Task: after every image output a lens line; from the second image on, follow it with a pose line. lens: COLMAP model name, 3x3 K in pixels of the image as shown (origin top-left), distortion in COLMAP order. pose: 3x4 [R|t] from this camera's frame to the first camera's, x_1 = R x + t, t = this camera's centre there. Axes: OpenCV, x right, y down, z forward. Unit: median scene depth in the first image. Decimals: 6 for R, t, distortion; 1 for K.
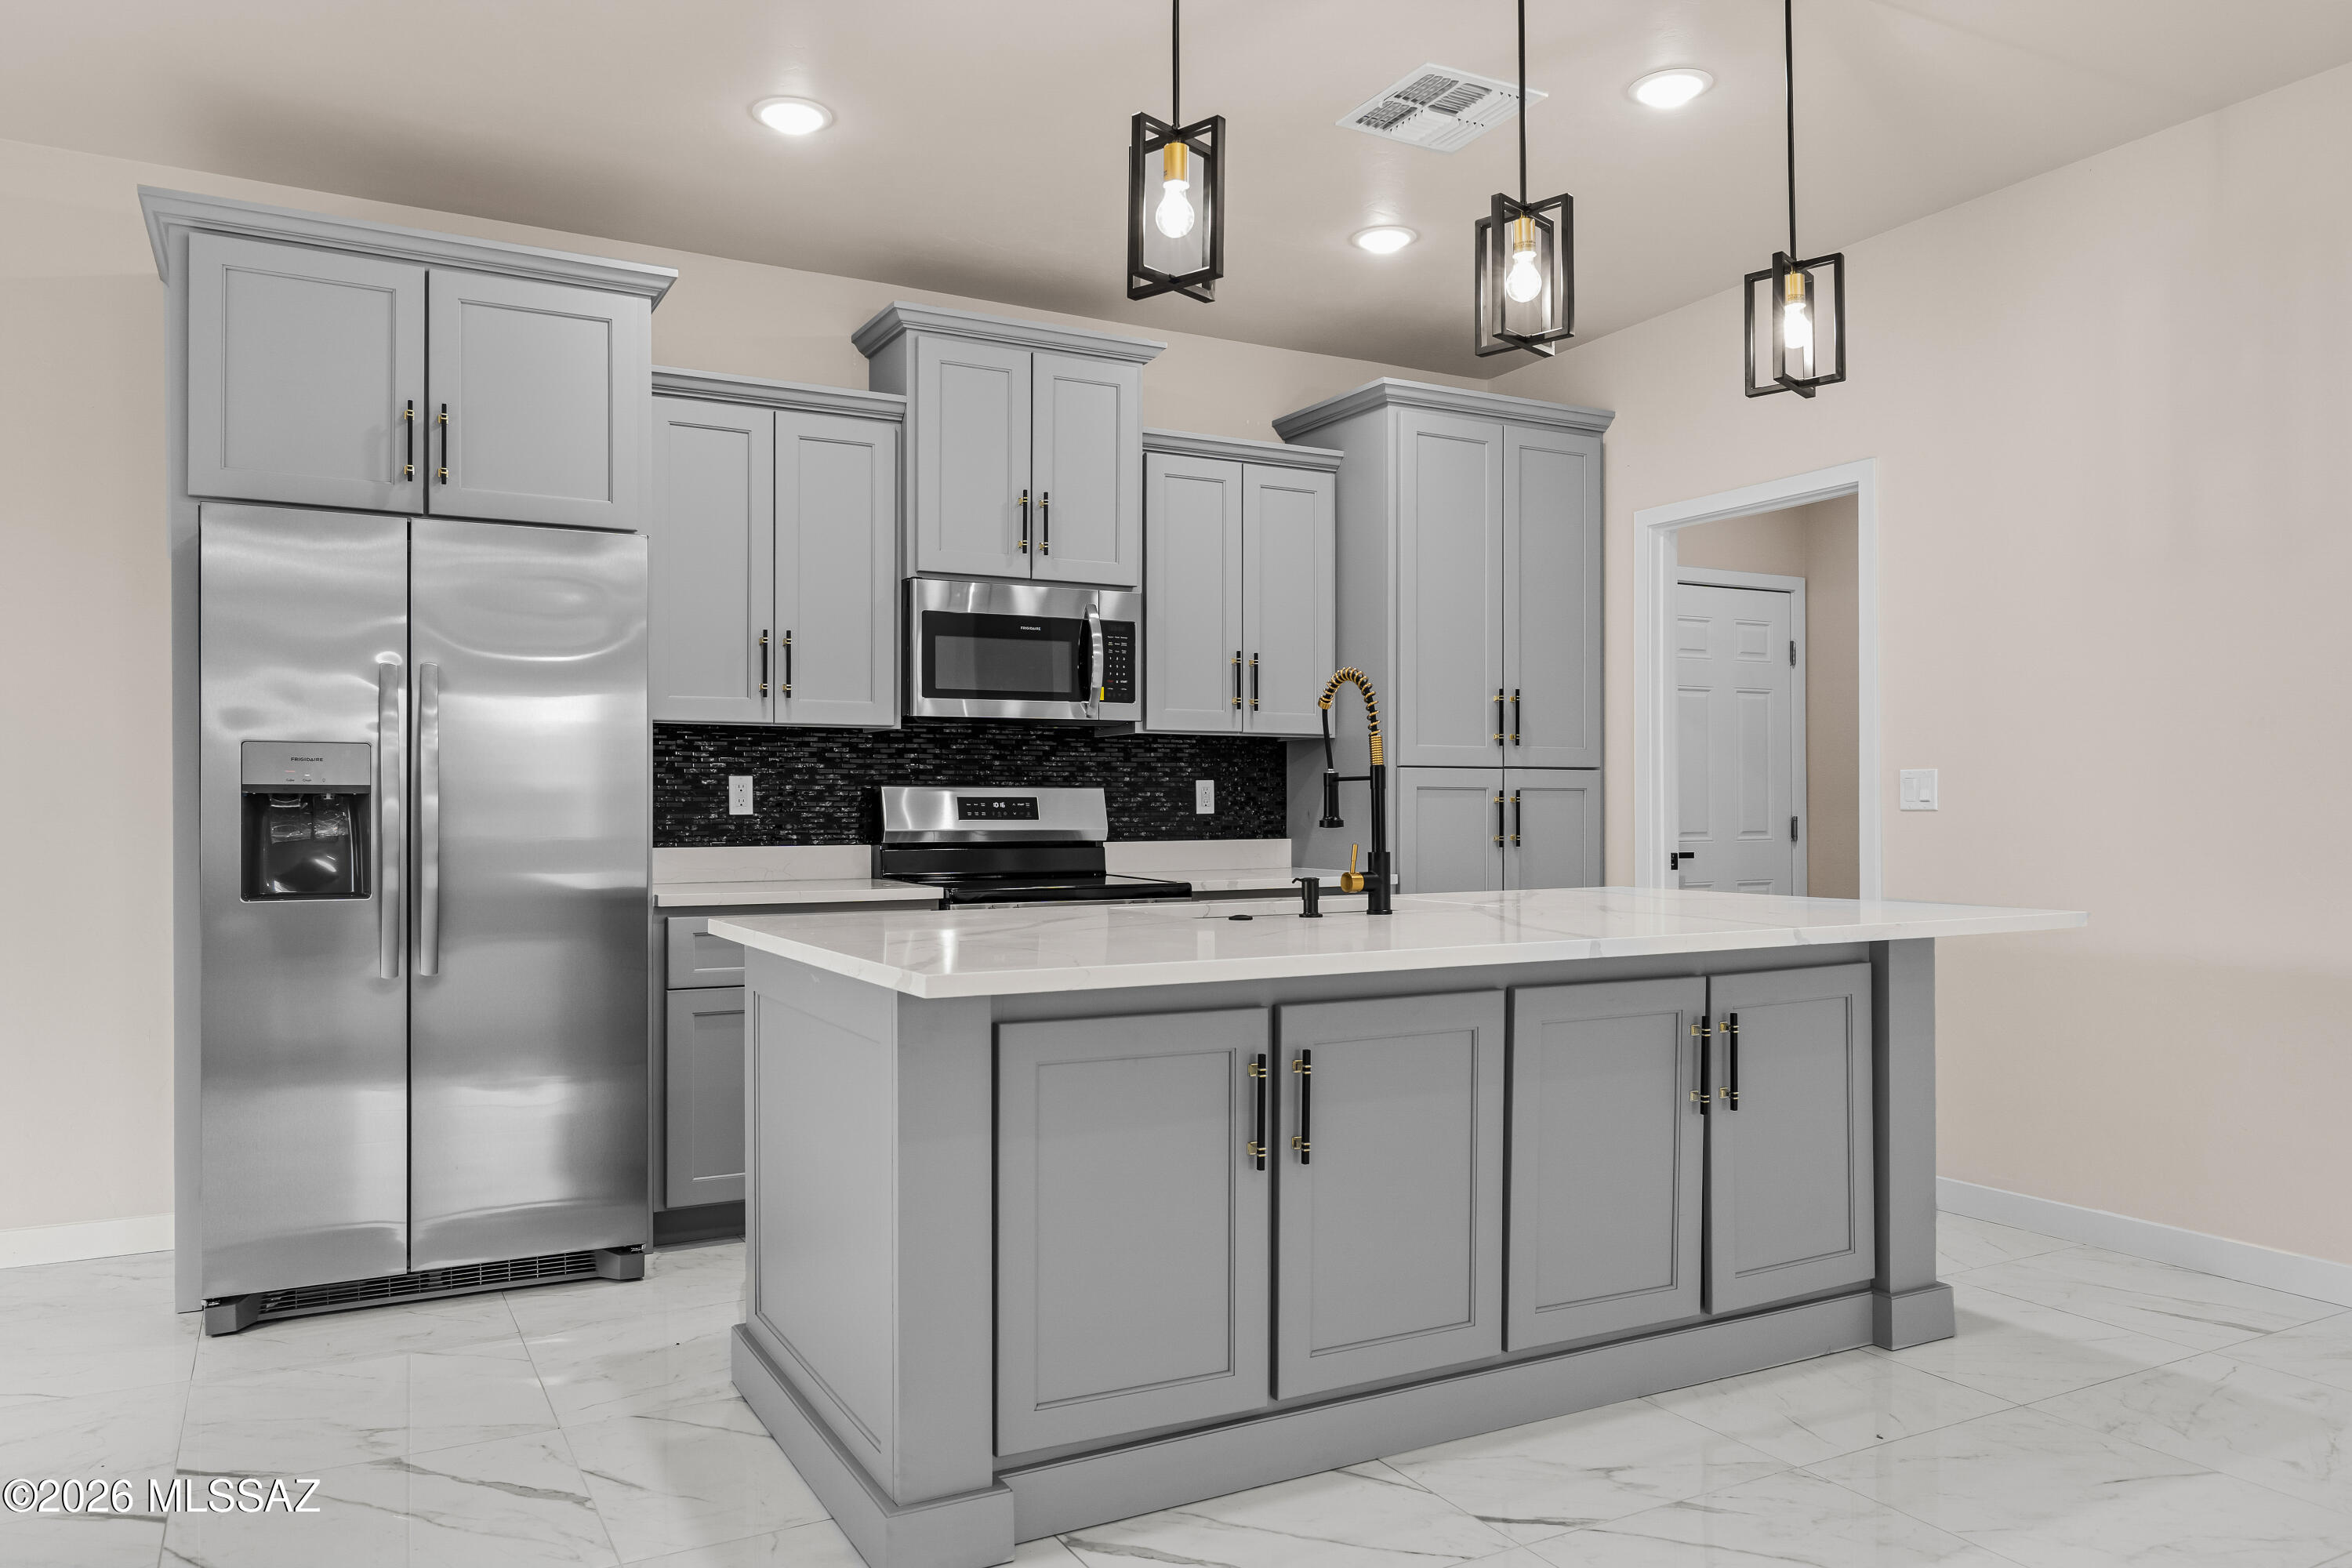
lens RADIAL K [[1611.9, 0, 1159.4], [0, 1611.9, 809.0], [0, 0, 1]] dist [0.003309, -0.002186]
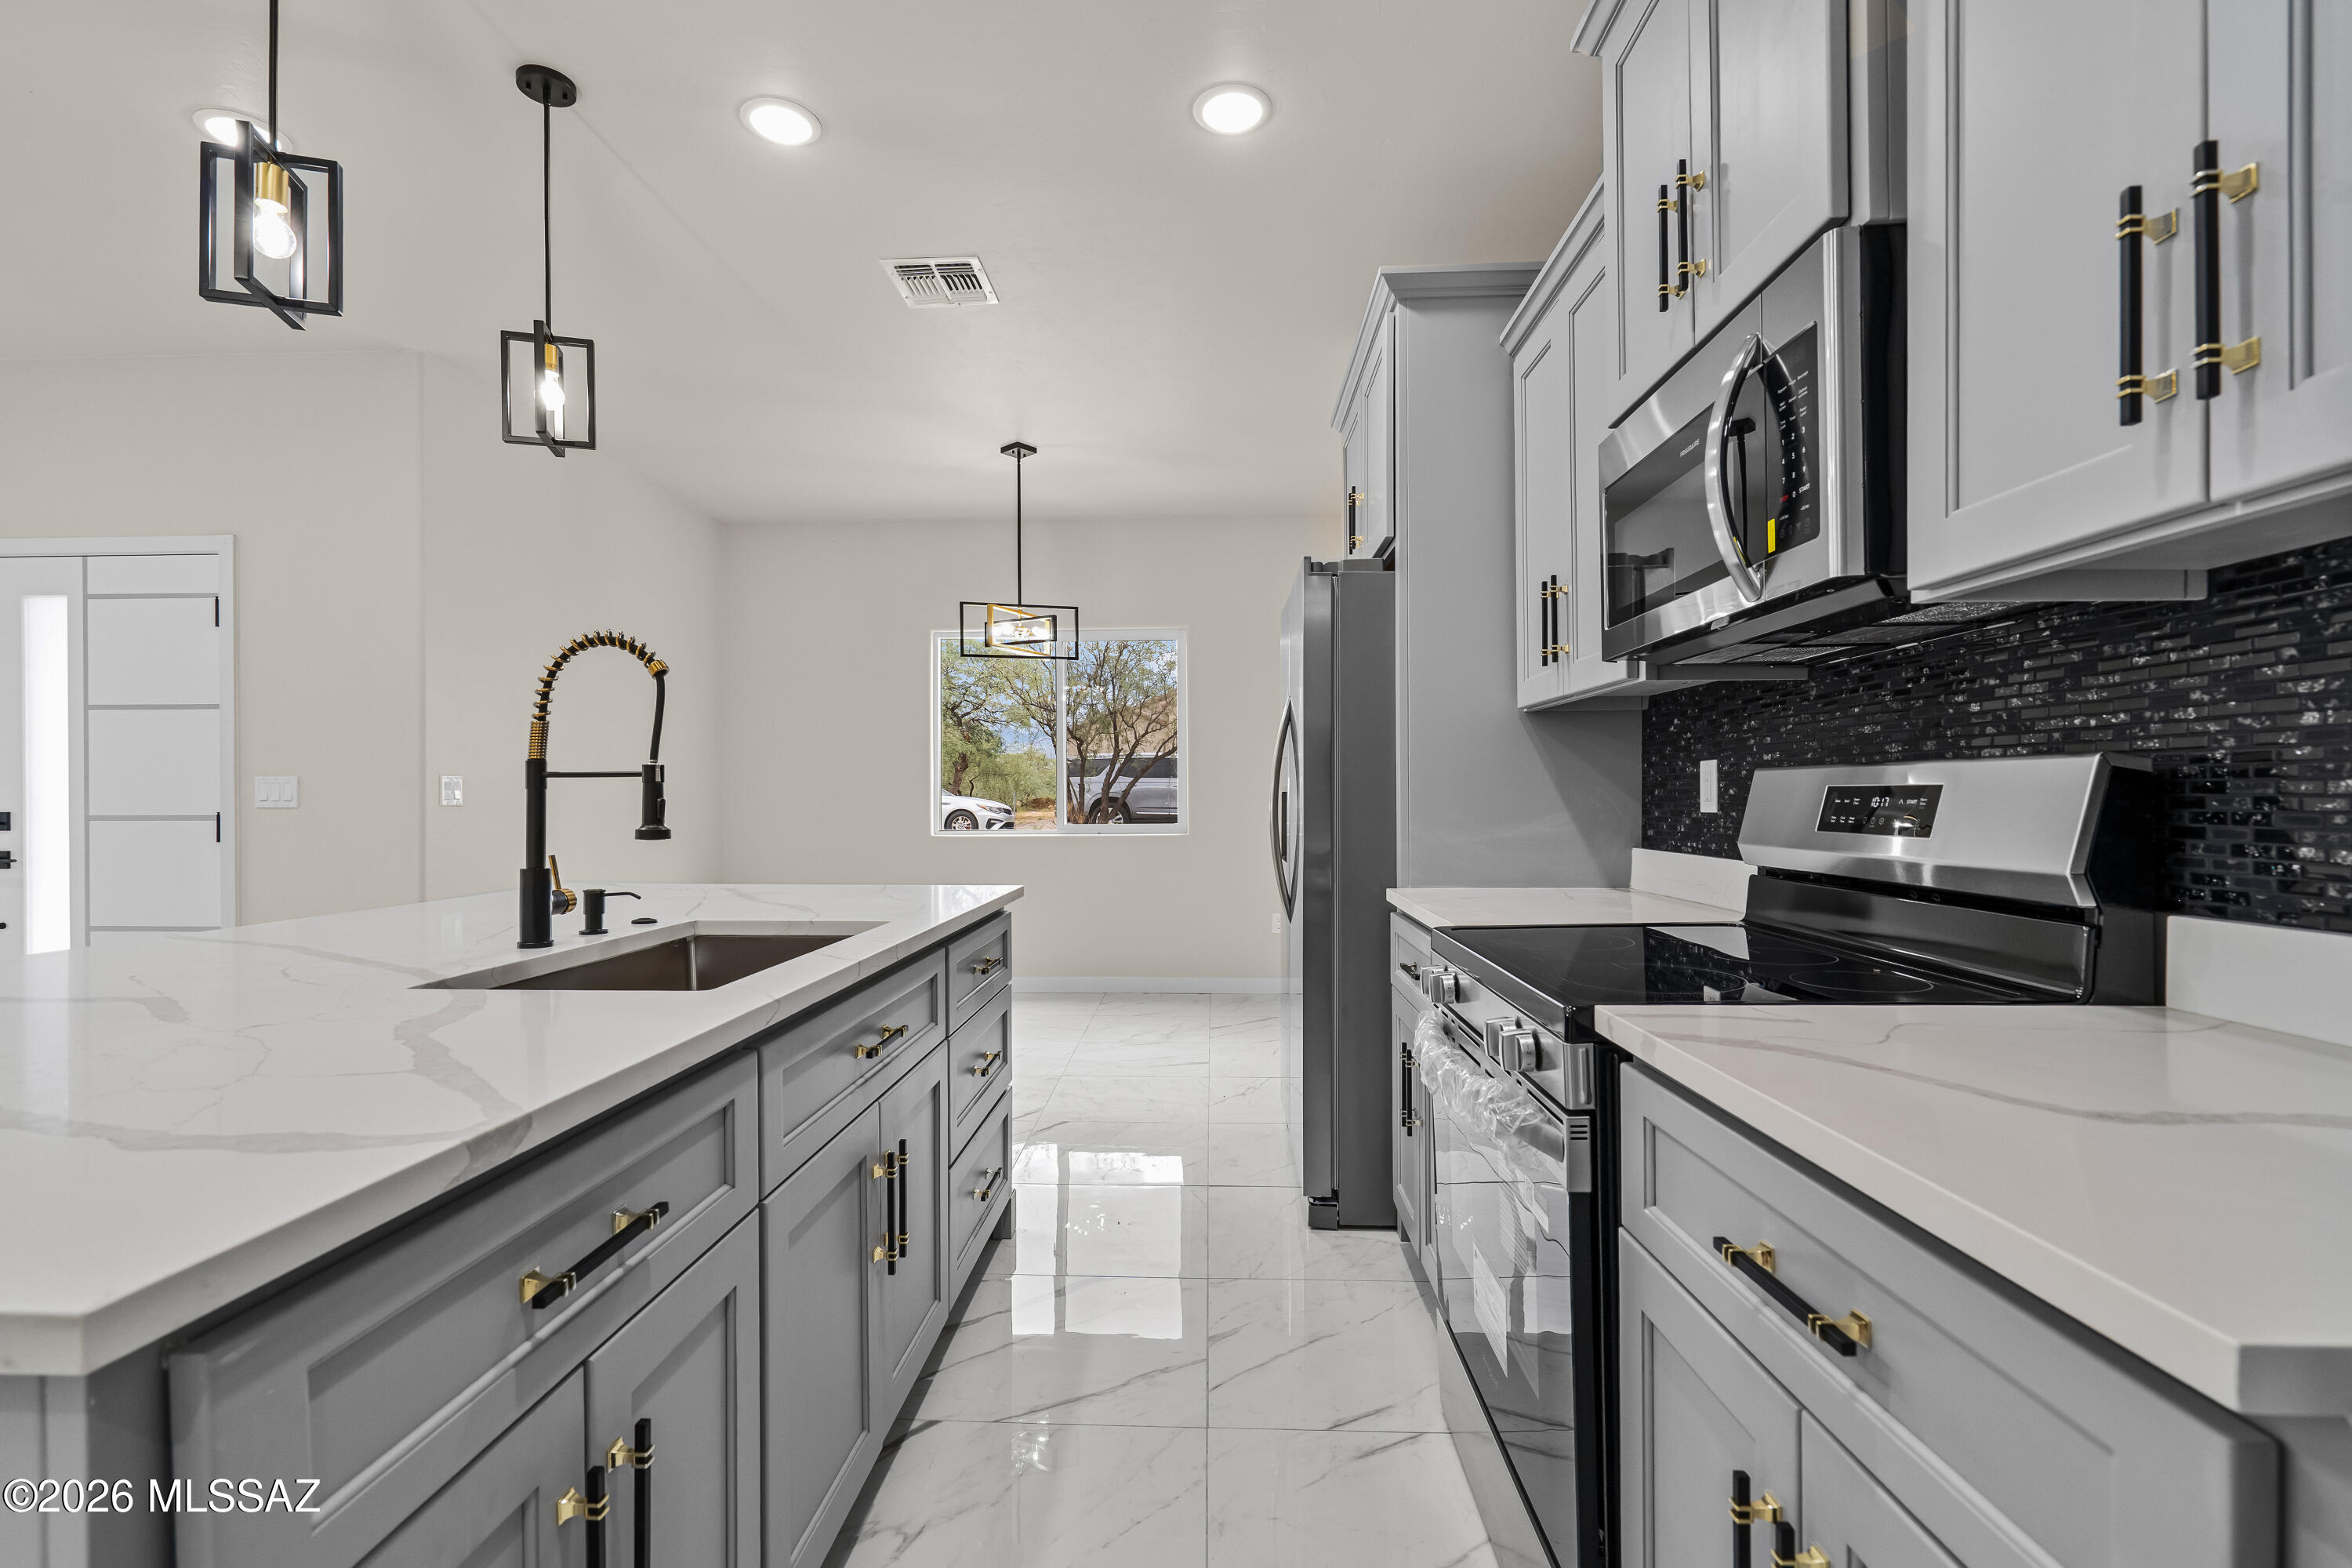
lens RADIAL K [[1069.6, 0, 1160.7], [0, 1069.6, 800.7], [0, 0, 1]] dist [-0.002975, 0.000840]
pose [[-0.522032, 0.007074, -0.852897, 0.304918], [0.003341, 0.999975, 0.006248, -0.006390], [0.852919, 0.000412, -0.522043, 1.106061]]
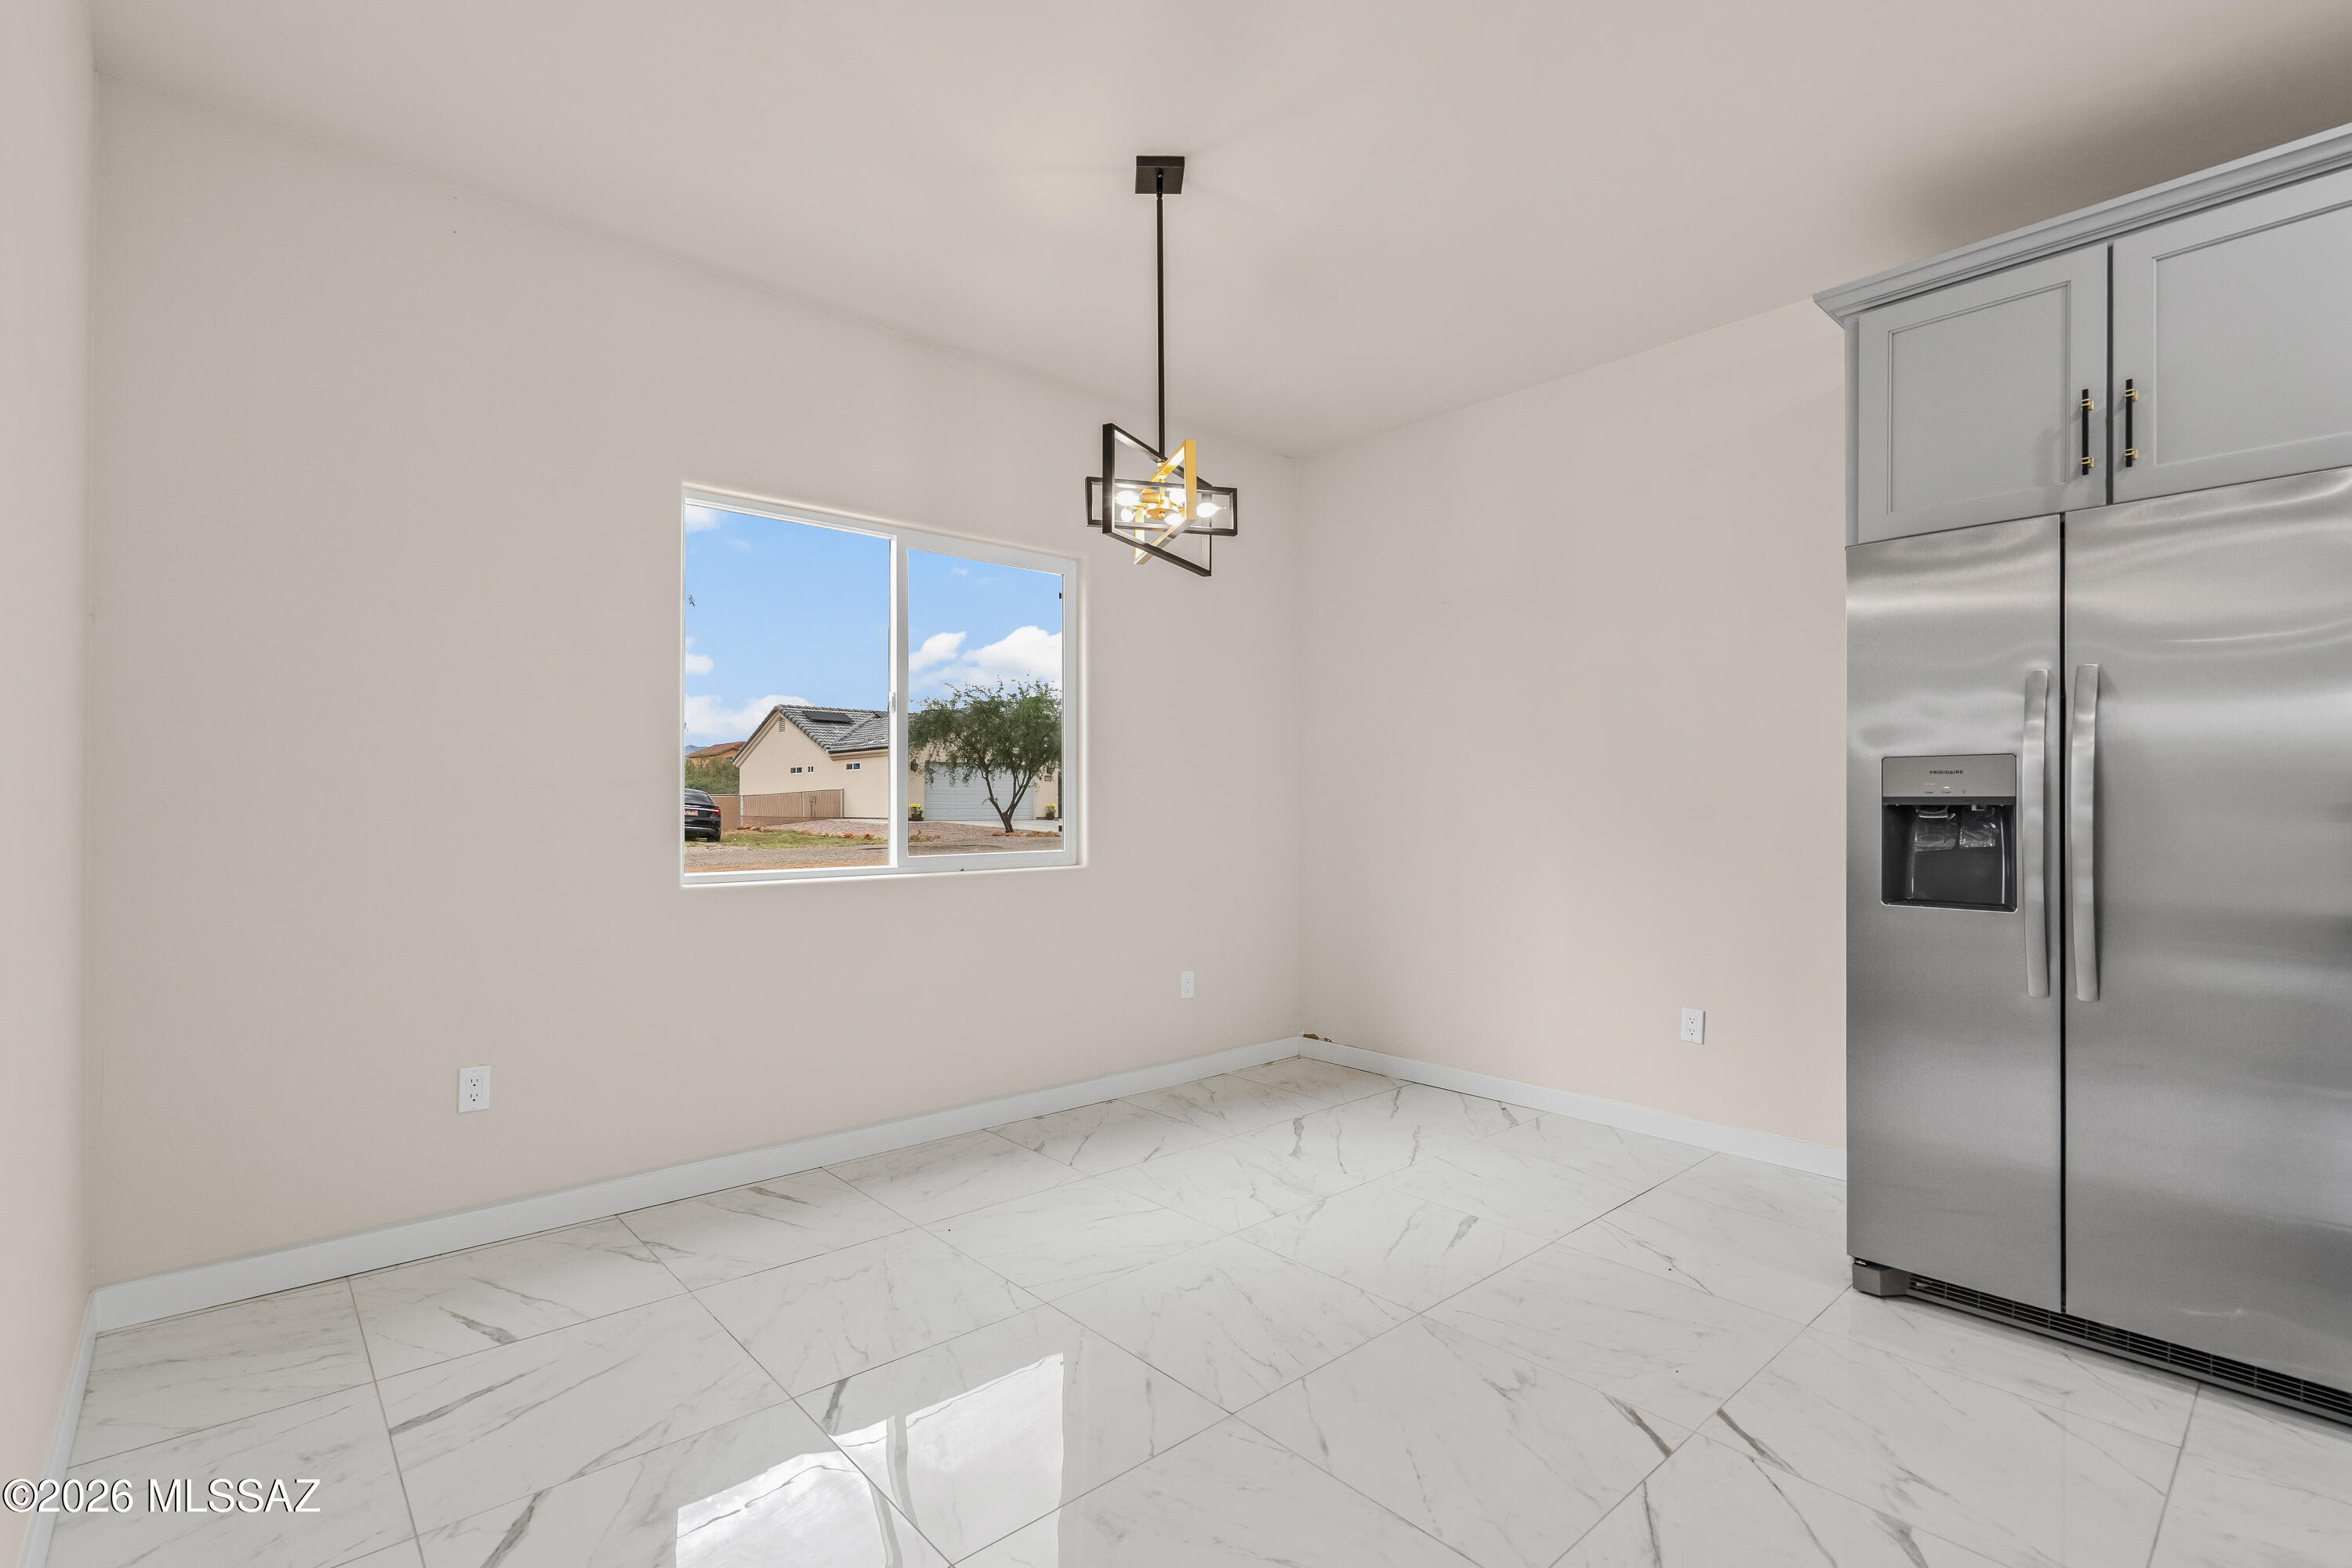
lens RADIAL K [[1069.6, 0, 1163.4], [0, 1069.6, 799.1], [0, 0, 1]] dist [-0.002975, 0.000840]
pose [[0.228240, -0.004651, -0.973594, 0.018382], [0.000178, 0.999989, -0.004735, -0.008074], [0.973605, 0.000908, 0.228238, 0.275427]]
